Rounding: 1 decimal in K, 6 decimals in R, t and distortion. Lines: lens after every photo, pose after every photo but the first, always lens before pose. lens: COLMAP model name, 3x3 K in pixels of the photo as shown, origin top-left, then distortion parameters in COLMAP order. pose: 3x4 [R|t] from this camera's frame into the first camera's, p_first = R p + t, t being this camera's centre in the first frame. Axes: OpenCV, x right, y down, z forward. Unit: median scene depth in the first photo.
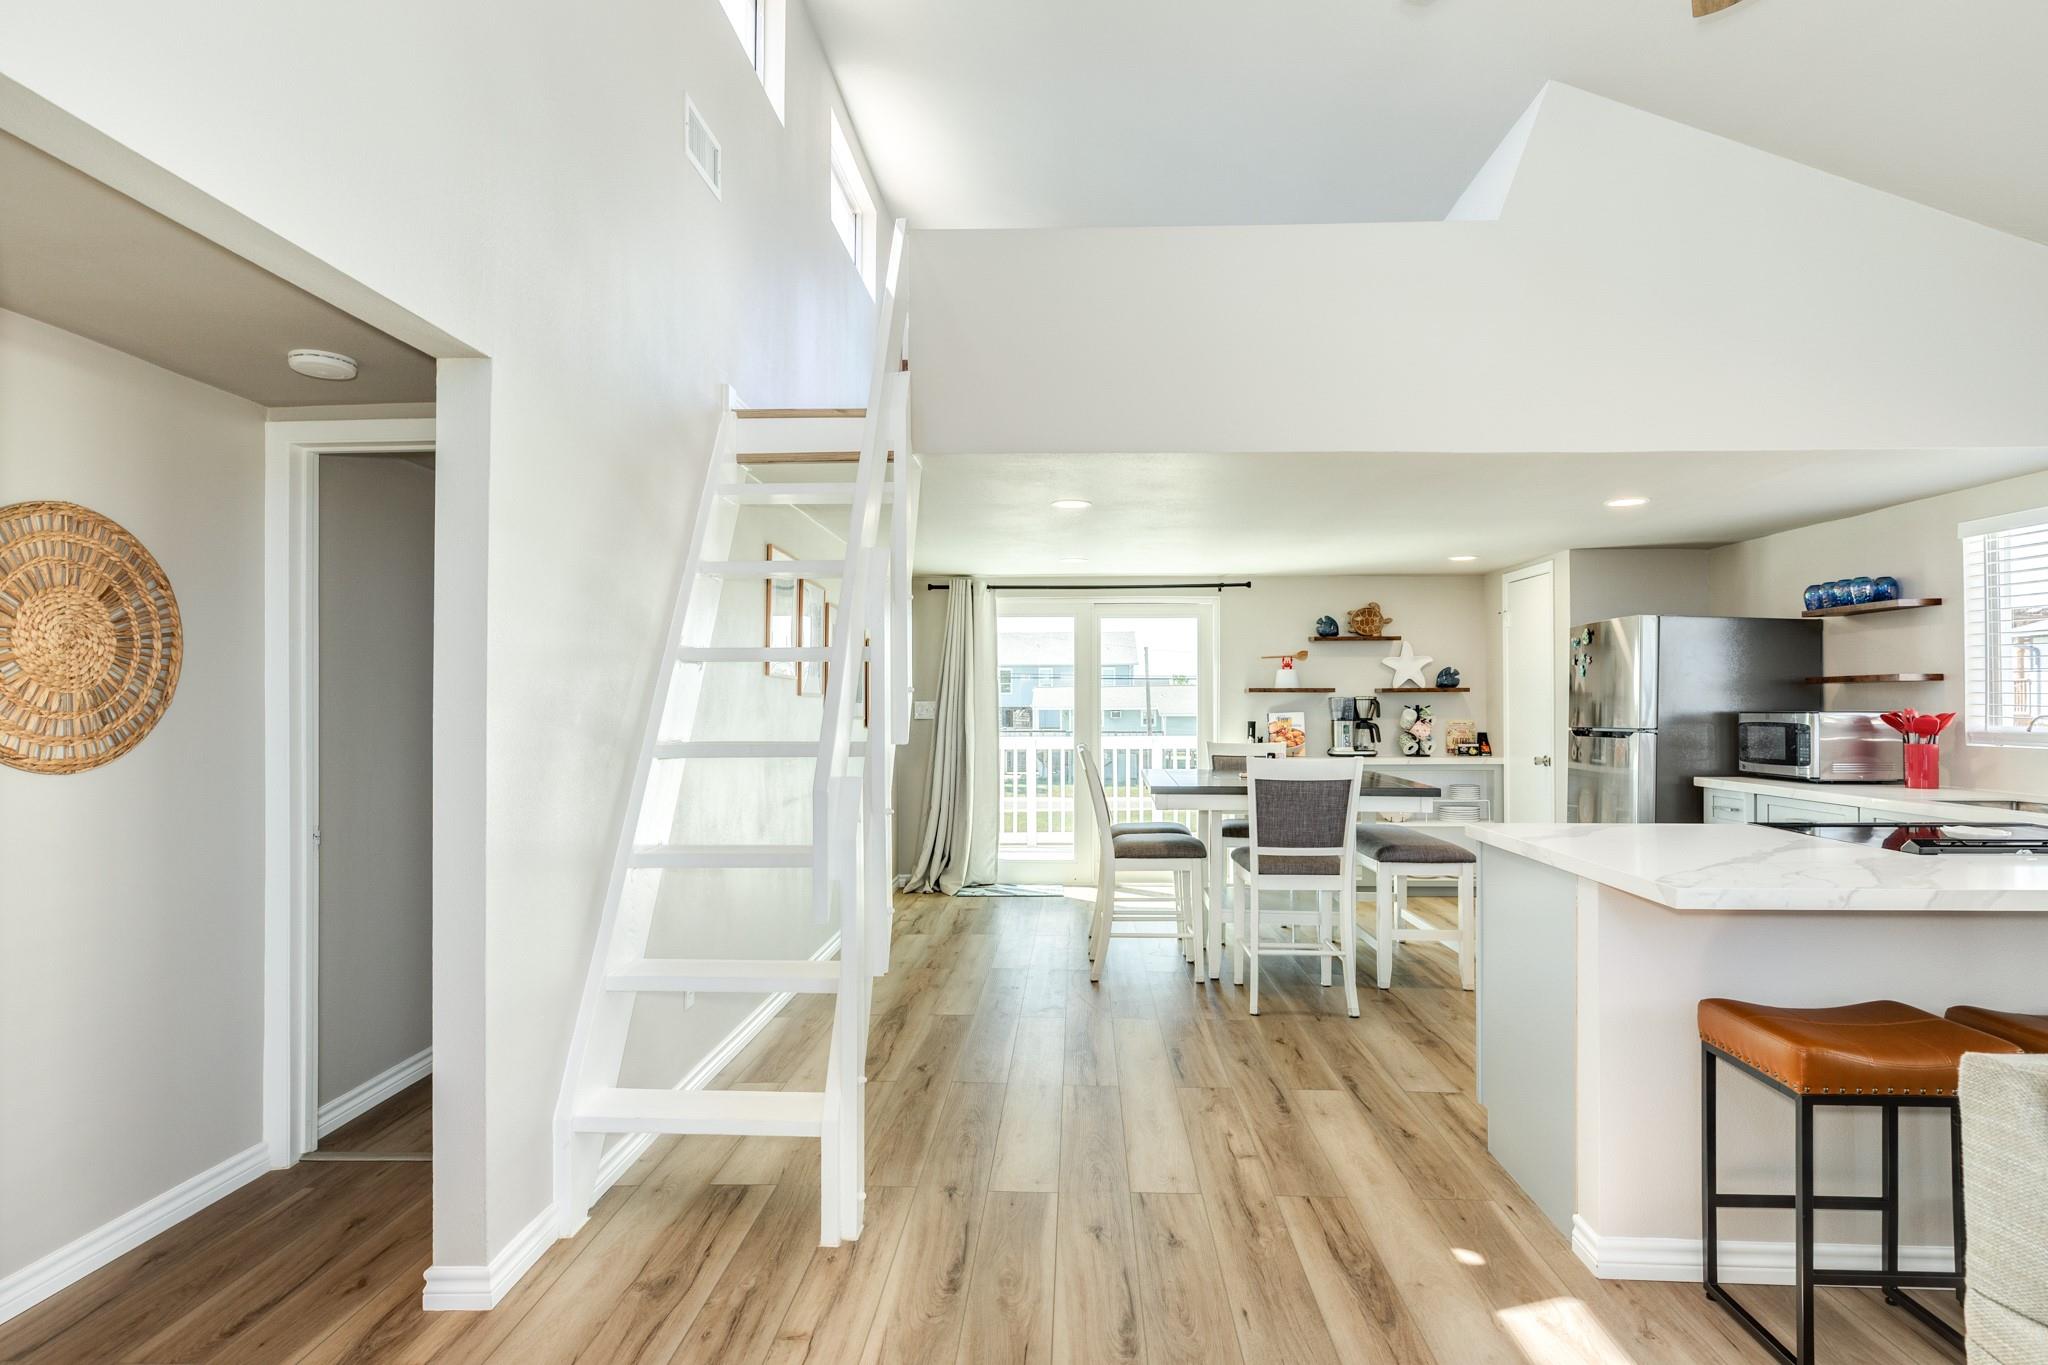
lens RADIAL K [[1074.1, 0, 1017.2], [0, 1074.1, 689.6], [0, 0, 1]] dist [-0.001854, -0.000003]
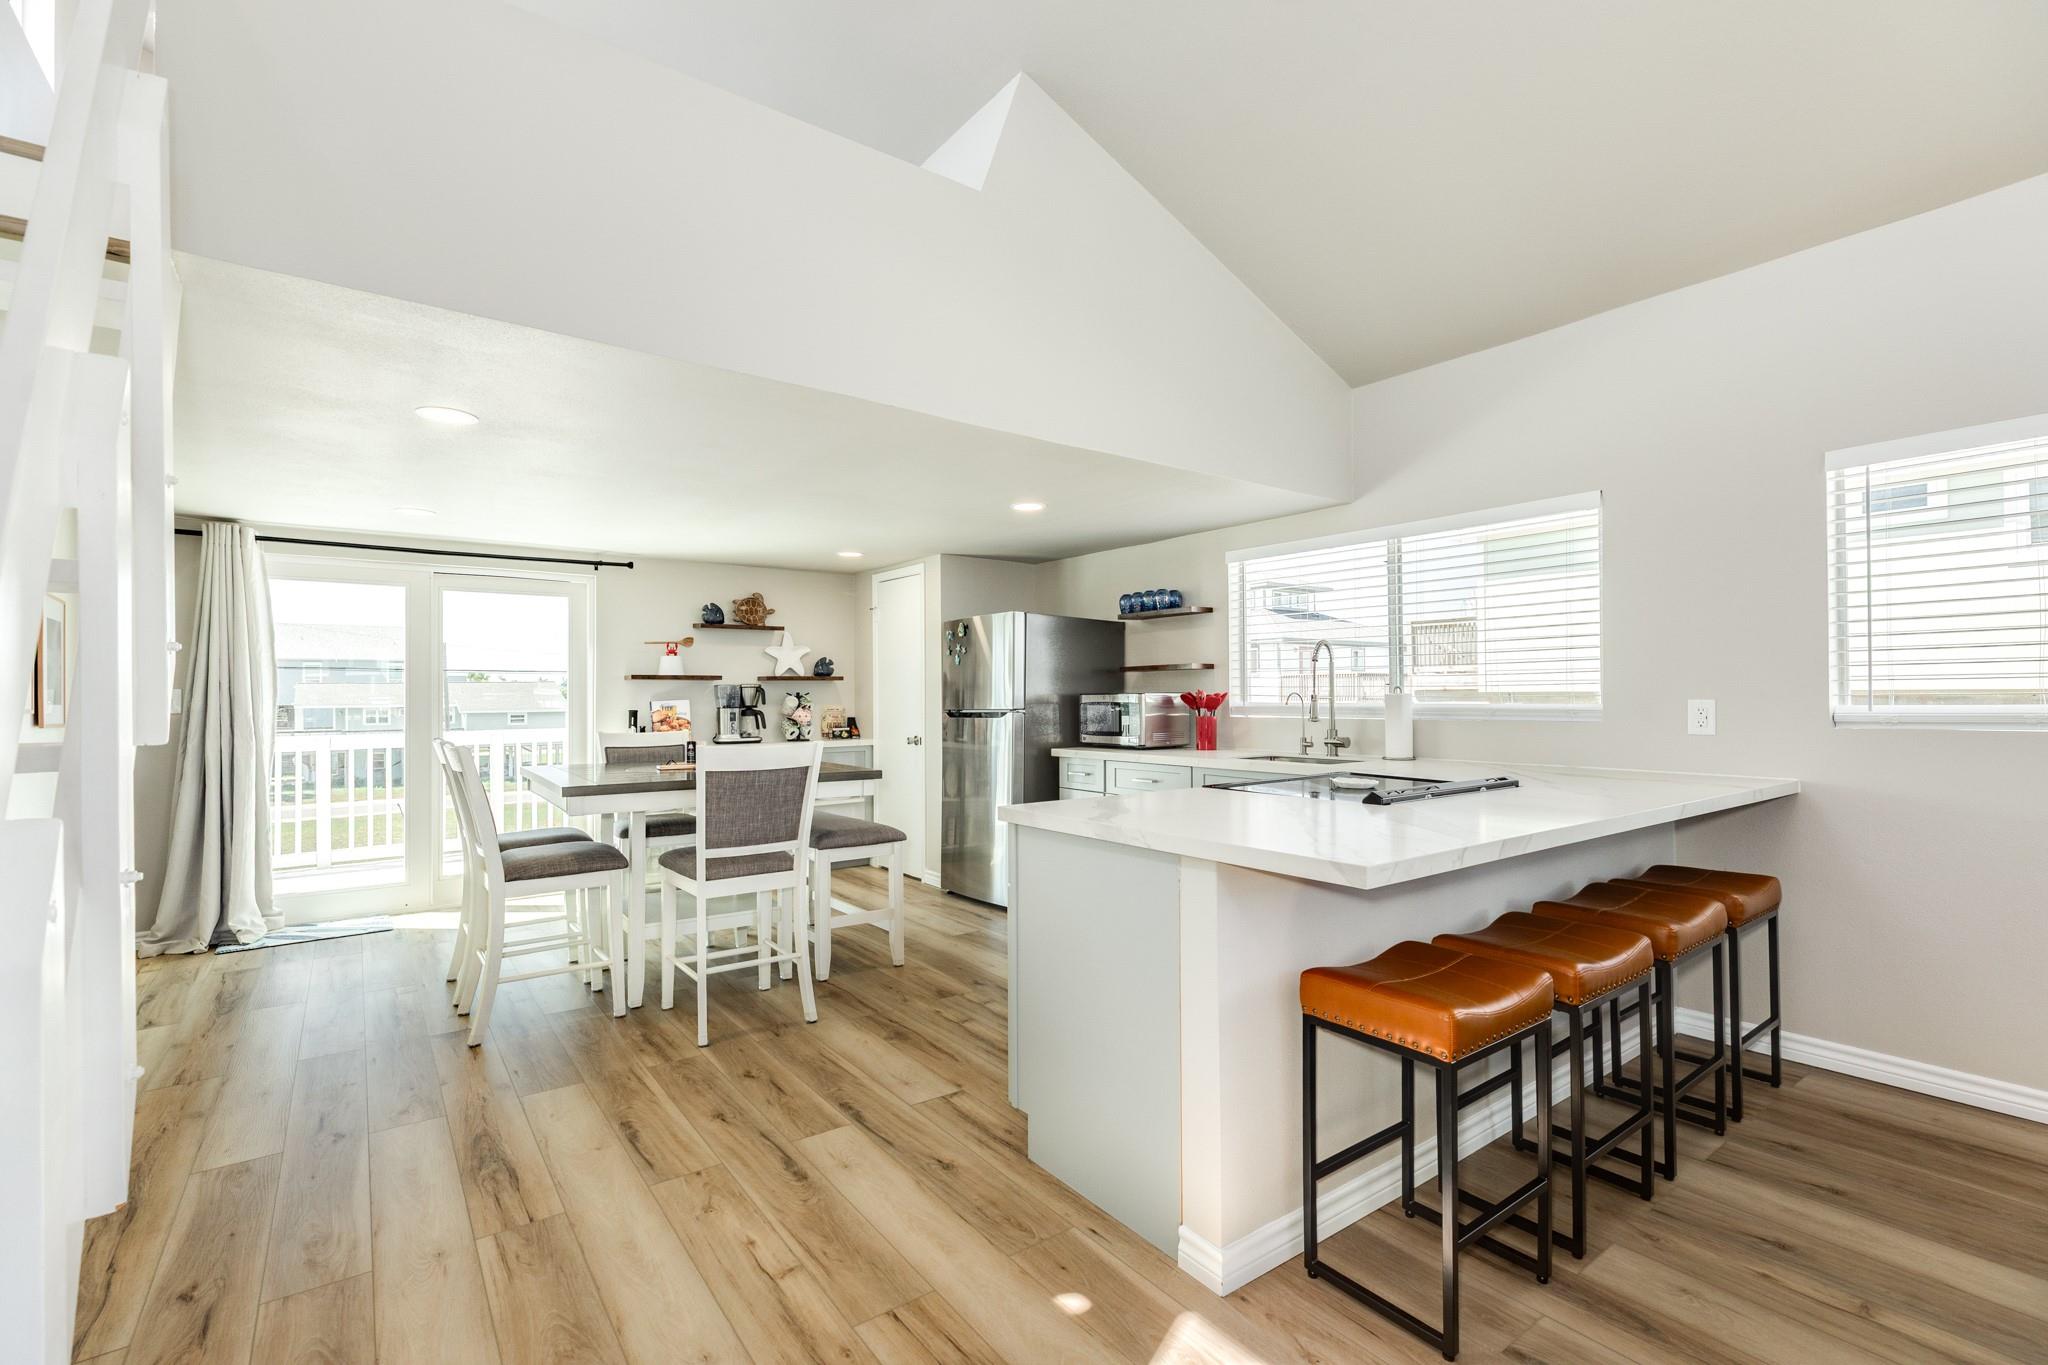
lens RADIAL K [[912.8, 0, 1020.7], [0, 912.8, 688.8], [0, 0, 1]] dist [0.004515, 0.000129]
pose [[0.772634, 0.001123, 0.634851, -0.028982], [-0.001935, 0.999998, 0.000586, 0.009901], [-0.634849, -0.001682, 0.772635, 0.167546]]
